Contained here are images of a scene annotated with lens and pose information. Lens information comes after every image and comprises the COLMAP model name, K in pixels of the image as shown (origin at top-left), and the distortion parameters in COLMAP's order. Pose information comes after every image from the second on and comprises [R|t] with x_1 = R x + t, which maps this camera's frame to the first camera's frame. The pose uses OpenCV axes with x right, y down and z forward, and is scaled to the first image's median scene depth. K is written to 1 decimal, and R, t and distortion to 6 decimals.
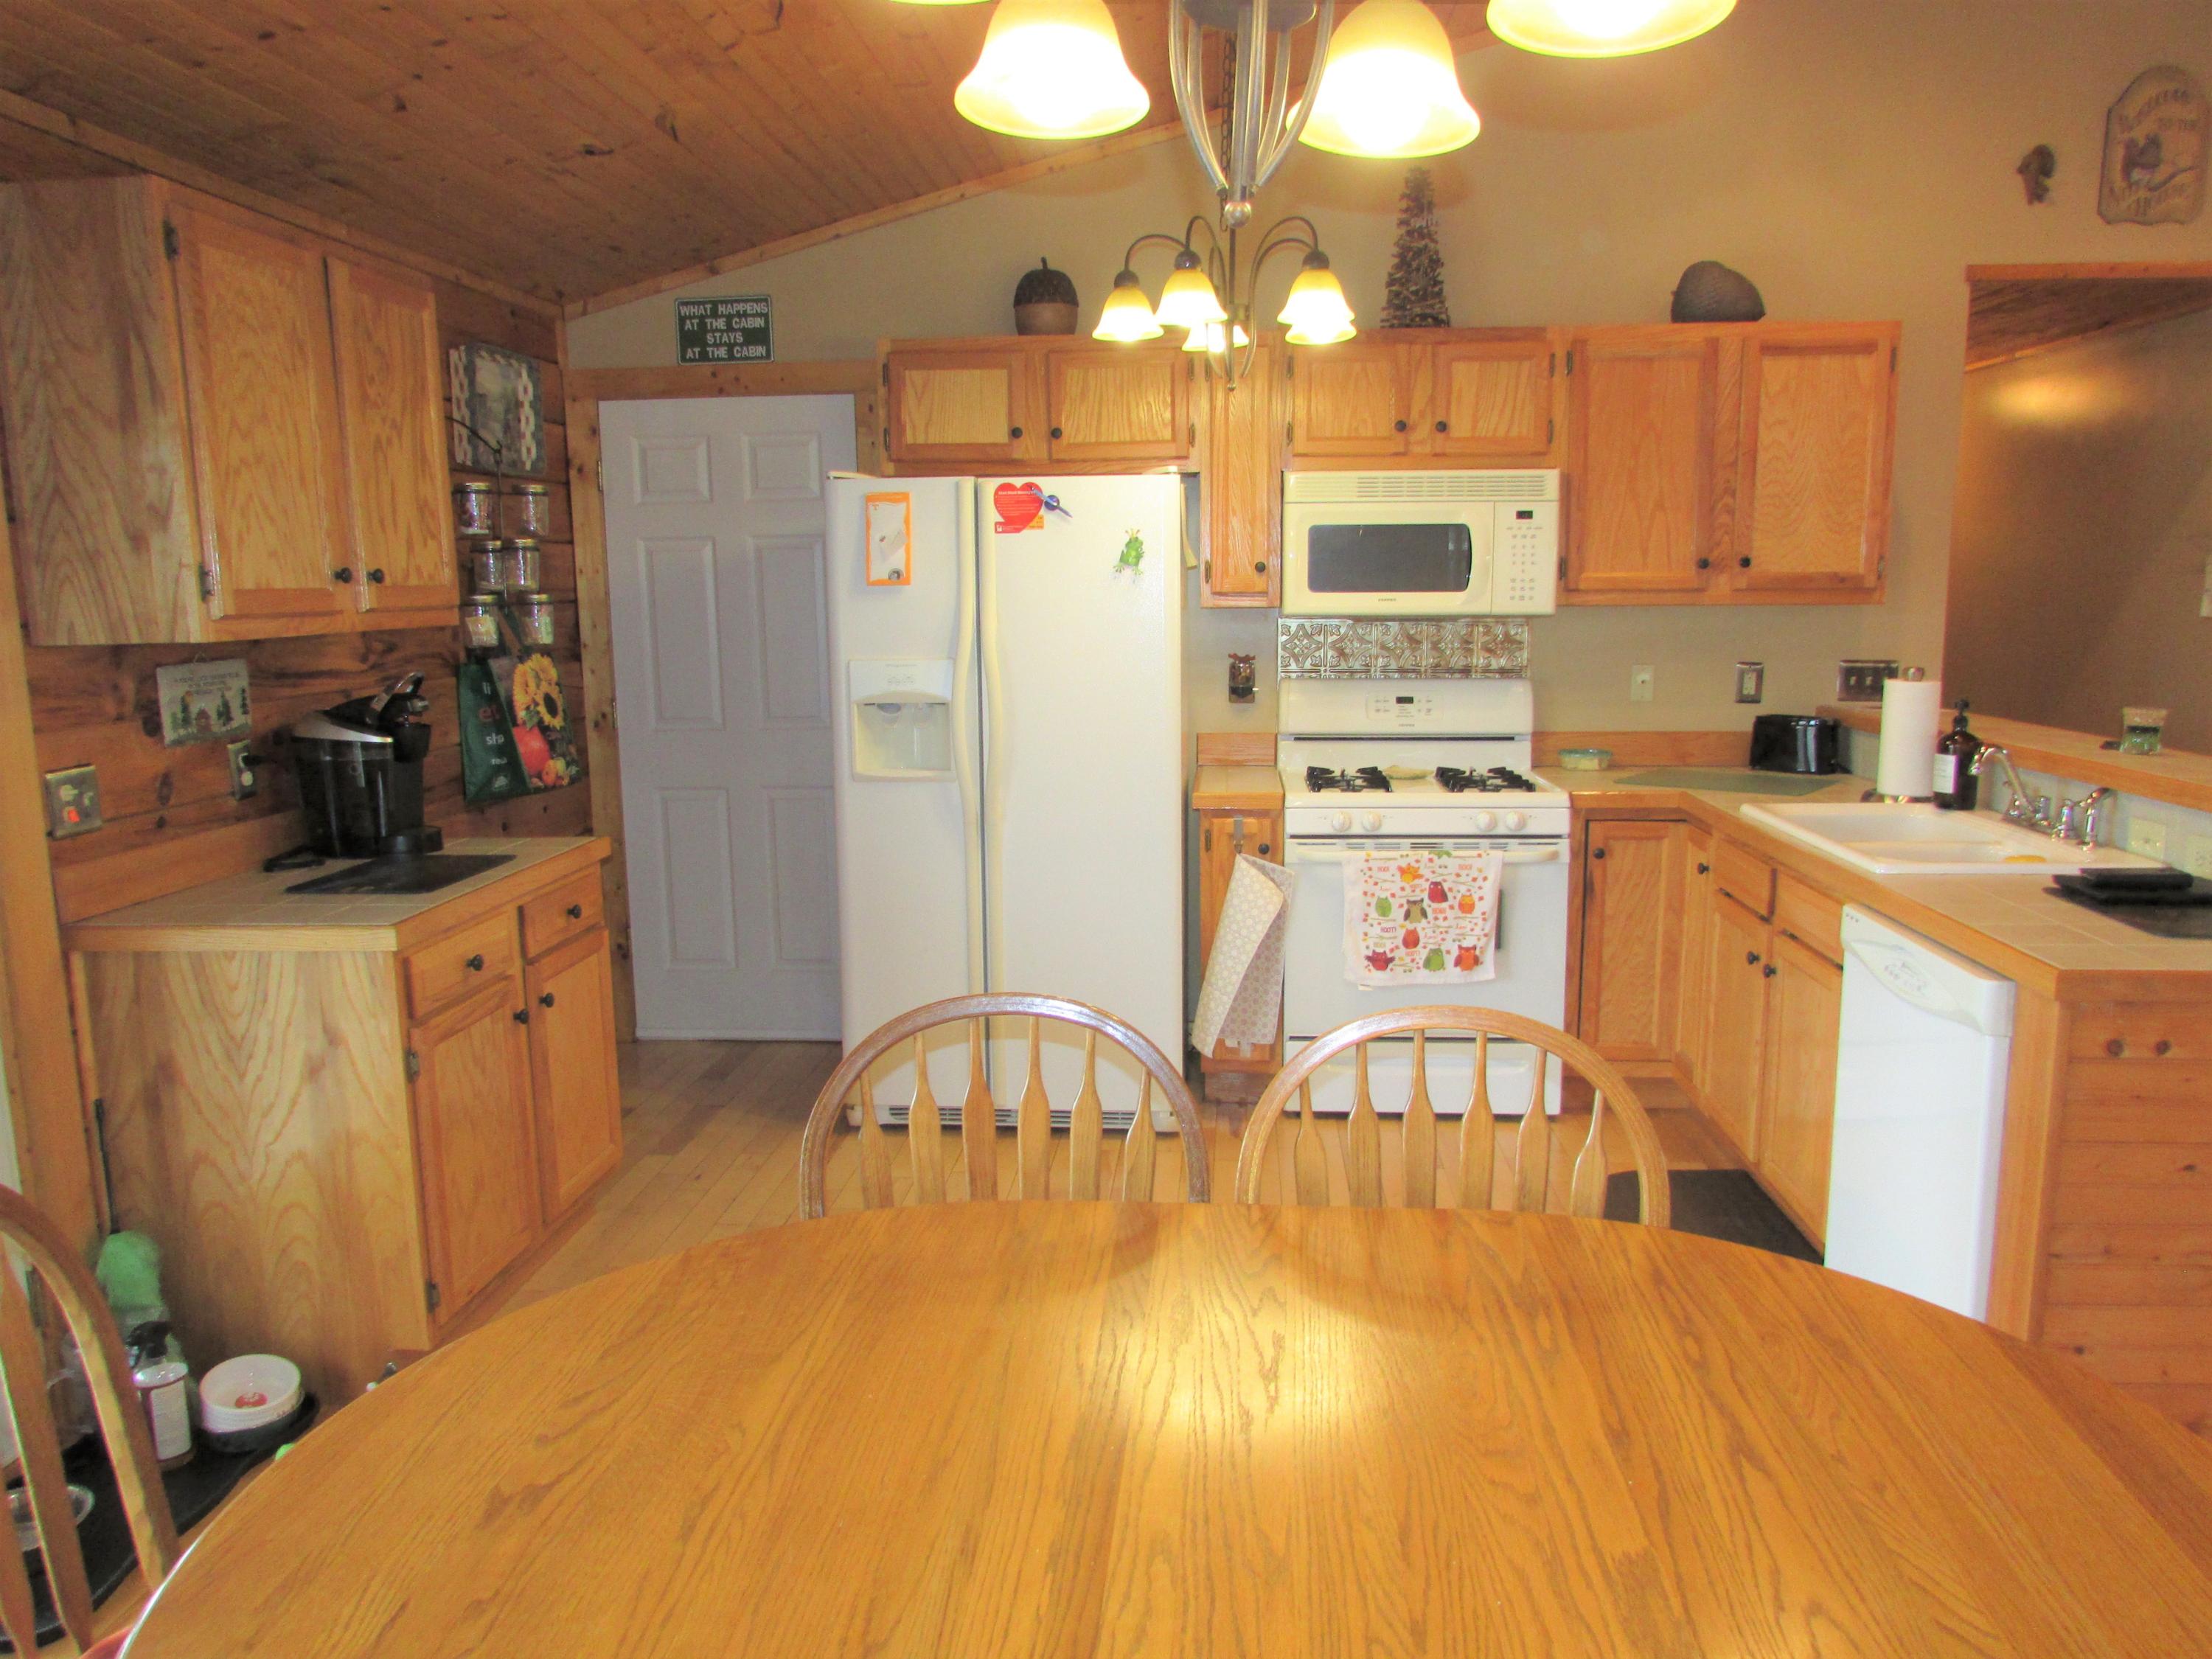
lens RADIAL K [[1590.1, 0, 1114.7], [0, 1590.1, 833.3], [0, 0, 1]] dist [-0.039008, 0.027683]
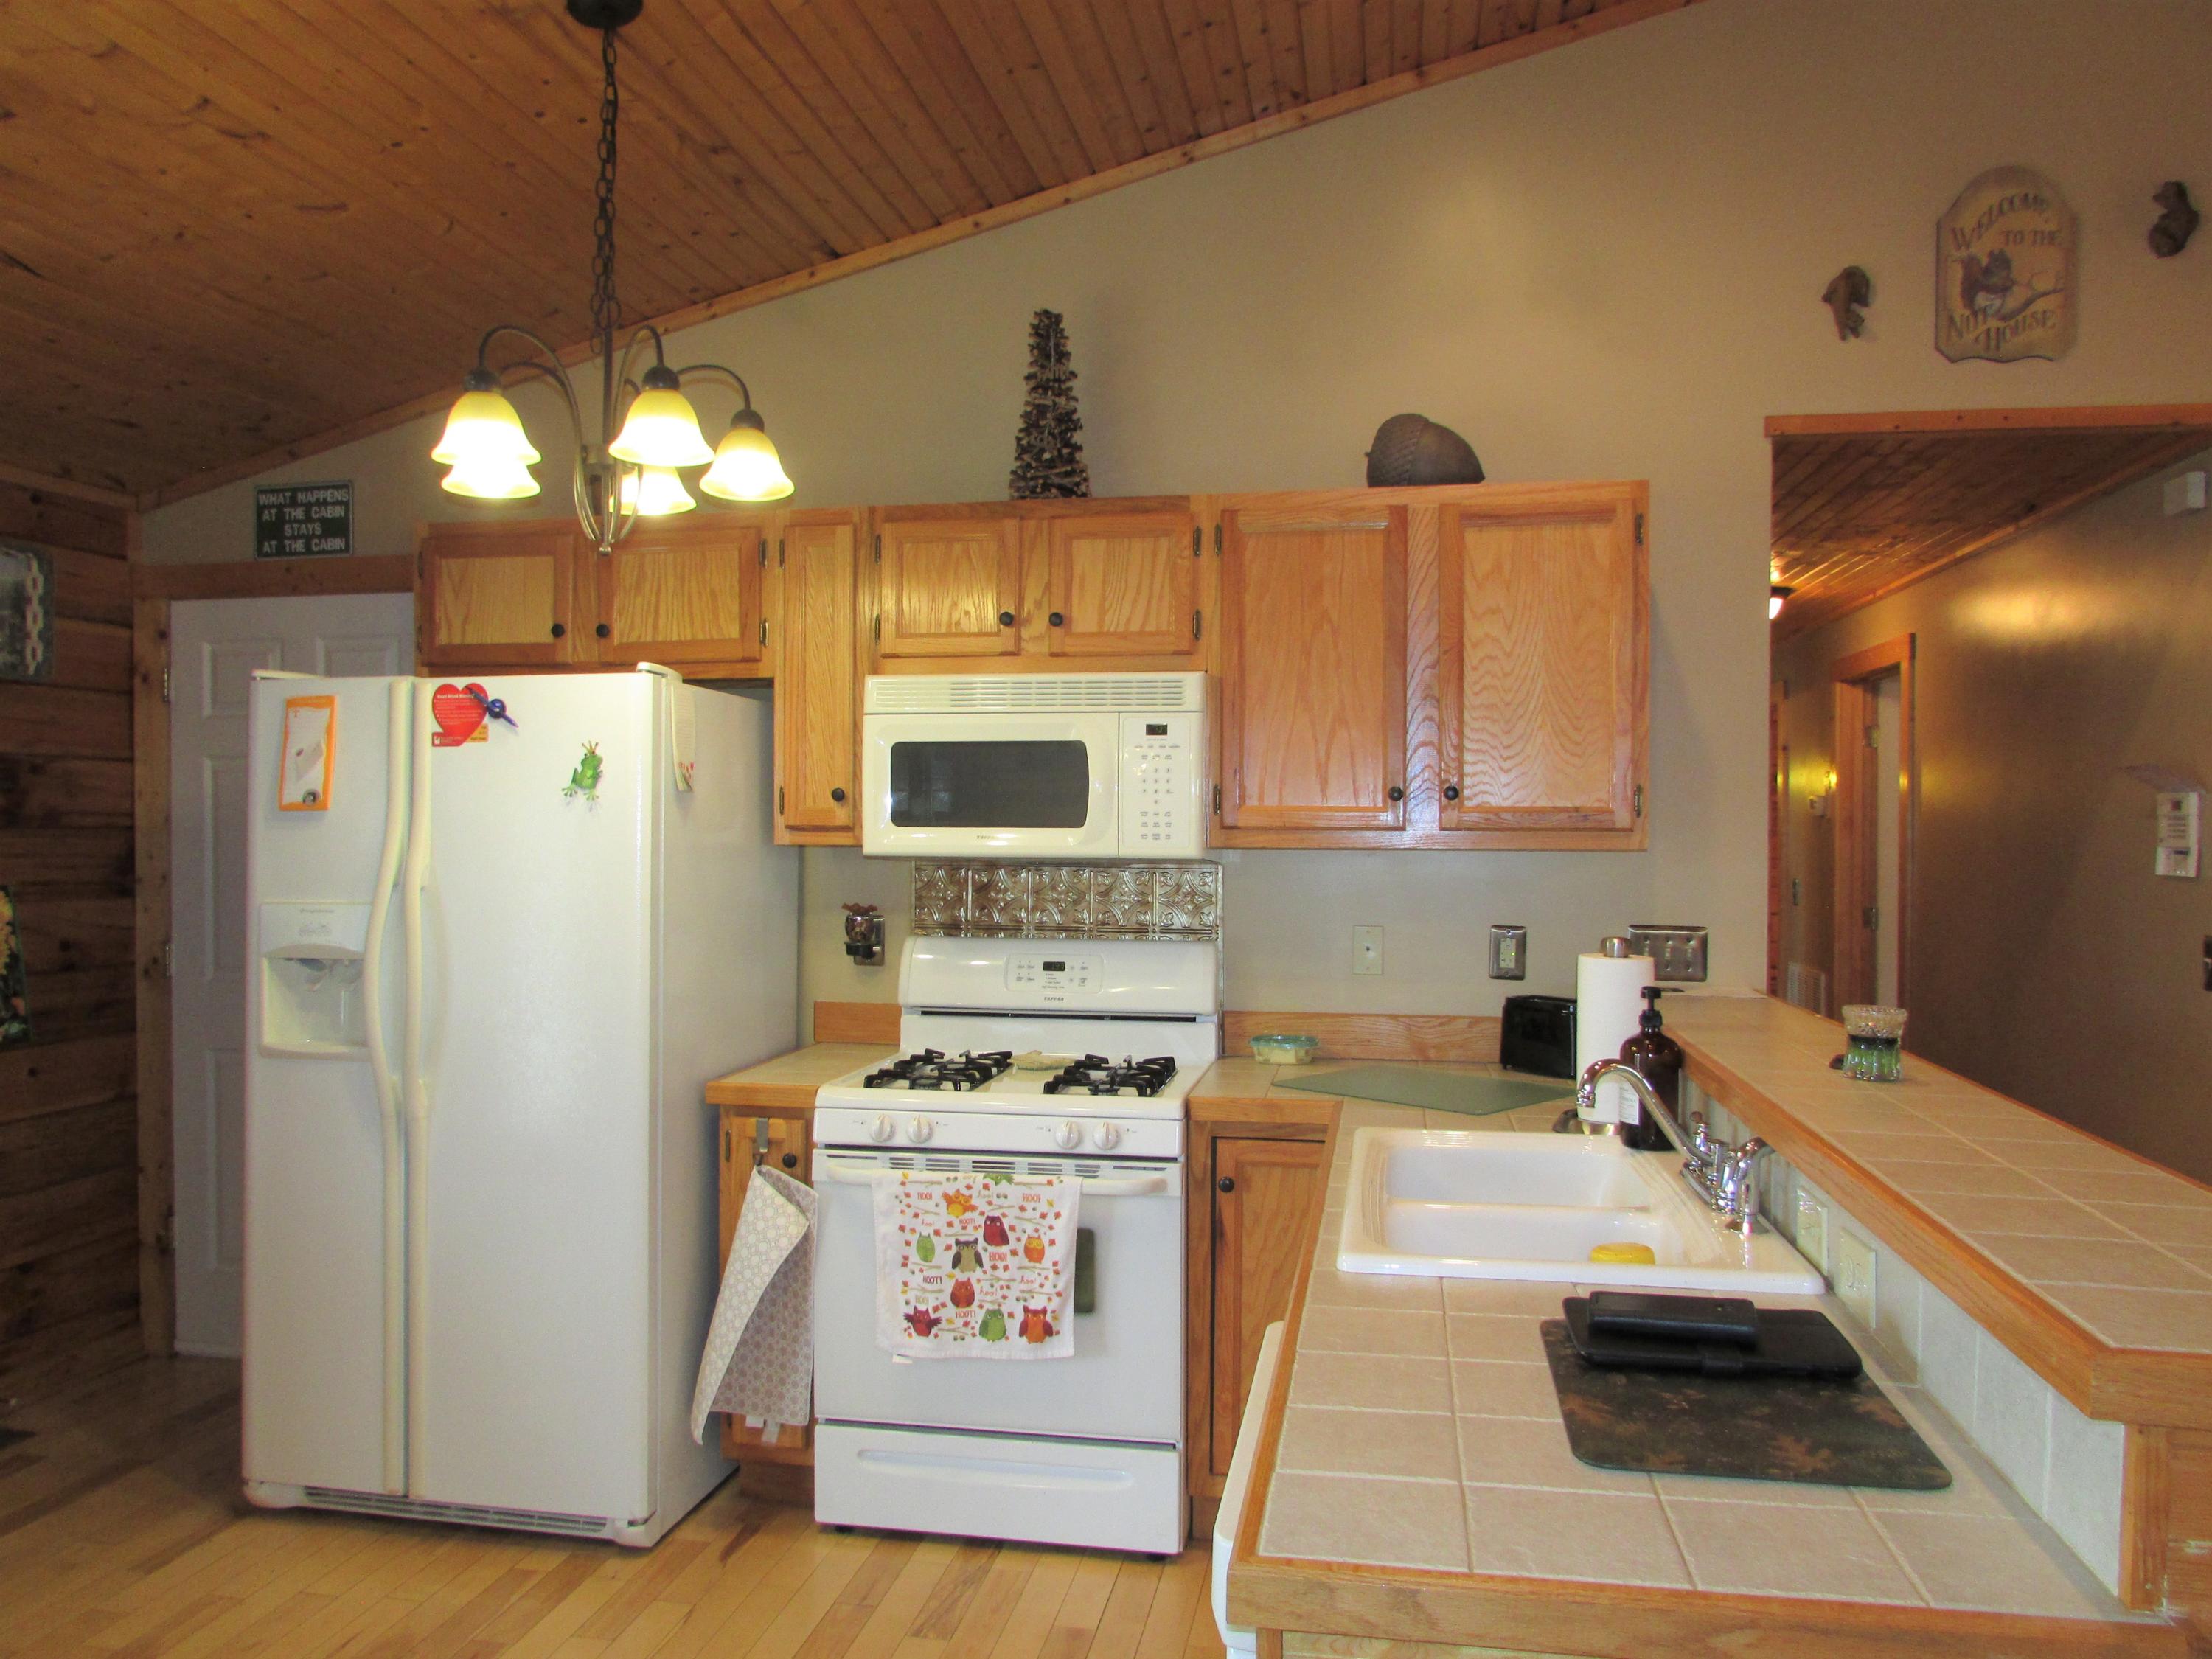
lens RADIAL K [[1590.1, 0, 1116.3], [0, 1590.1, 828.5], [0, 0, 1]] dist [-0.039008, 0.027683]
pose [[0.994190, 0.012742, -0.106882, 0.320320], [-0.029208, 0.987647, -0.153947, -0.034058], [0.103600, 0.156174, 0.982281, 0.244391]]
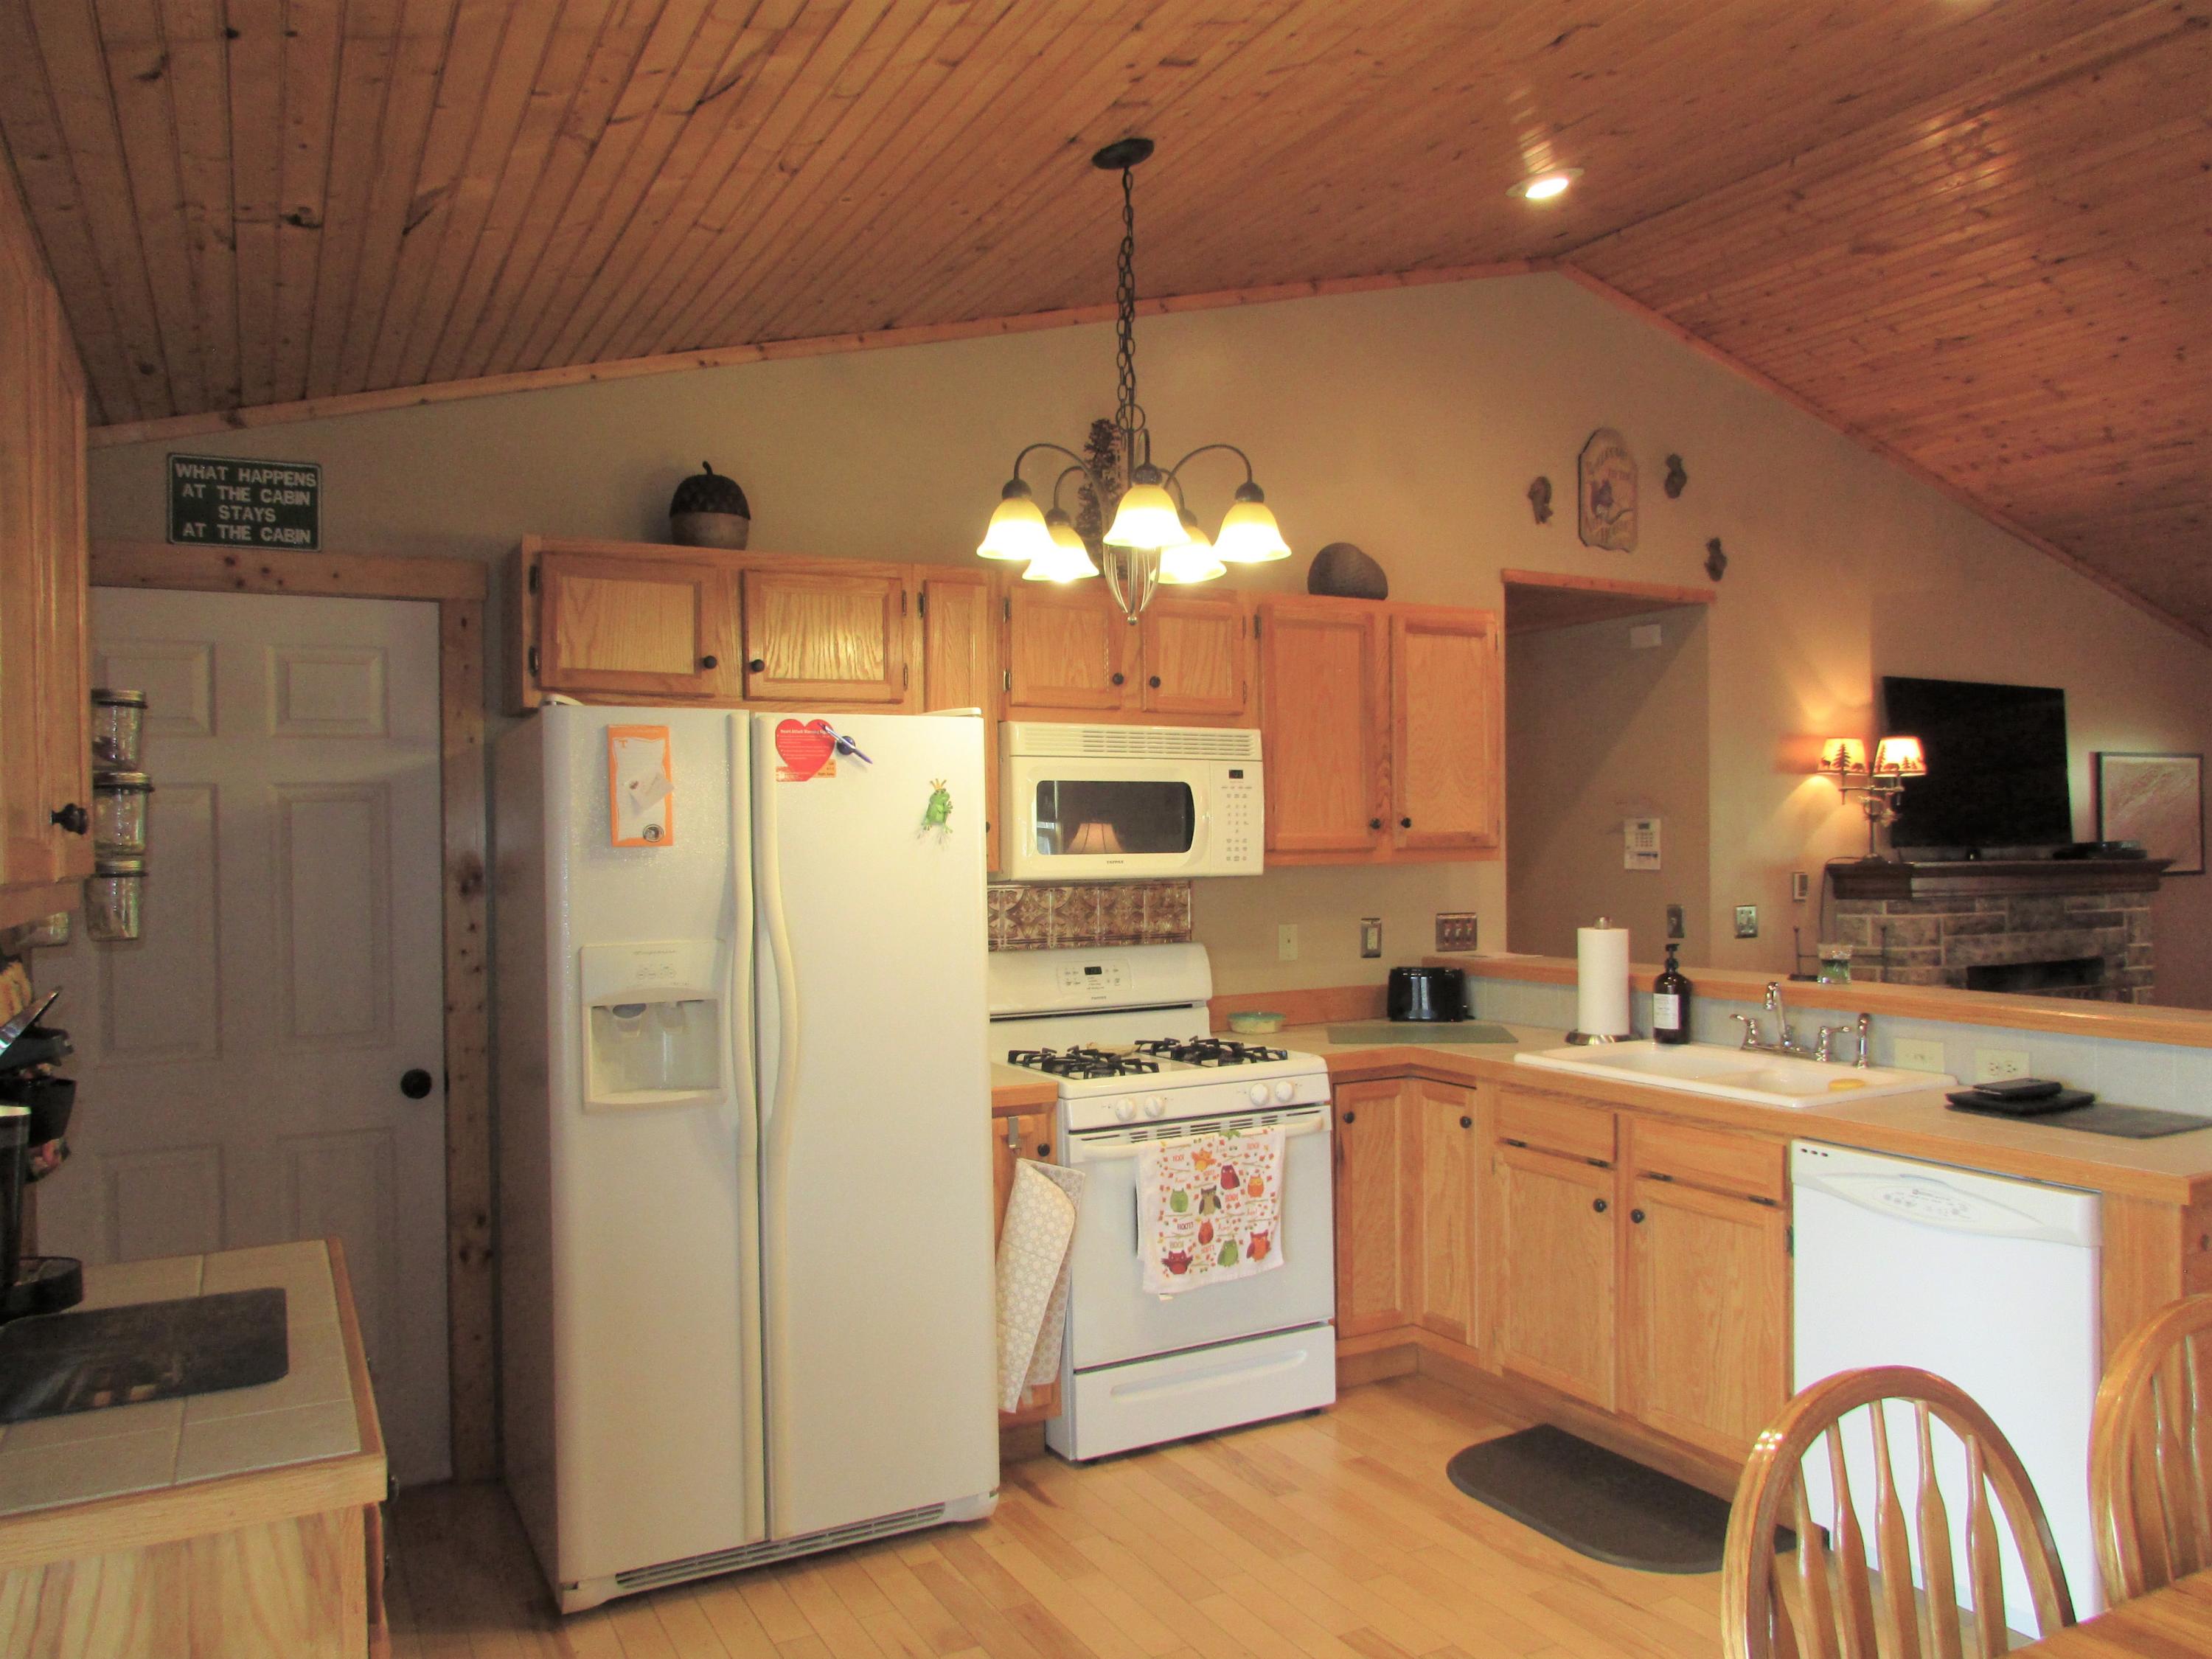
lens RADIAL K [[1590.1, 0, 1108.6], [0, 1590.1, 827.7], [0, 0, 1]] dist [-0.039008, 0.027683]
pose [[0.839955, 0.003689, 0.542644, -0.335909], [0.090943, 0.984877, -0.147465, -0.031242], [-0.534981, 0.173214, 0.826917, 0.236146]]
